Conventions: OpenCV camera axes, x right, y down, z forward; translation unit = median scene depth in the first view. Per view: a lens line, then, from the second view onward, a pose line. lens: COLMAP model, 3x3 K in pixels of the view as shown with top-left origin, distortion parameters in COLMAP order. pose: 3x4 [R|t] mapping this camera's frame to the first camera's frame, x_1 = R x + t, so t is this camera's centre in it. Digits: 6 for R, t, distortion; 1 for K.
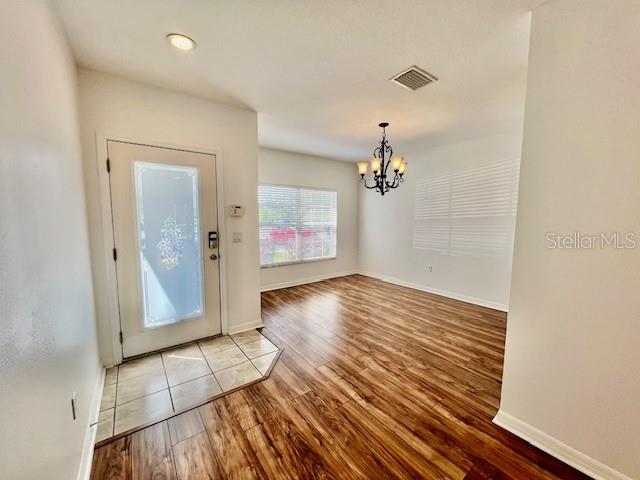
lens RADIAL K [[255.1, 0, 321.3], [0, 255.1, 240.1], [0, 0, 1]] dist [-0.001041, 0.000440]
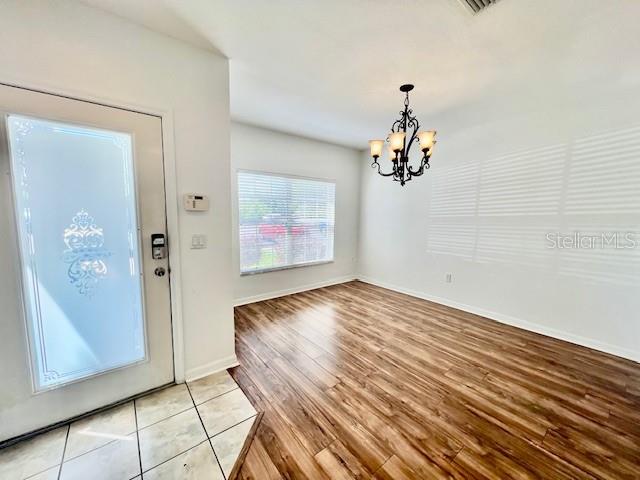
lens RADIAL K [[255.1, 0, 321.3], [0, 255.1, 240.1], [0, 0, 1]] dist [-0.001041, 0.000440]
pose [[0.999305, 0.009800, 0.035963, -0.021662], [-0.010486, 0.999766, 0.018924, -0.028817], [-0.035769, -0.019288, 0.999174, 0.273697]]
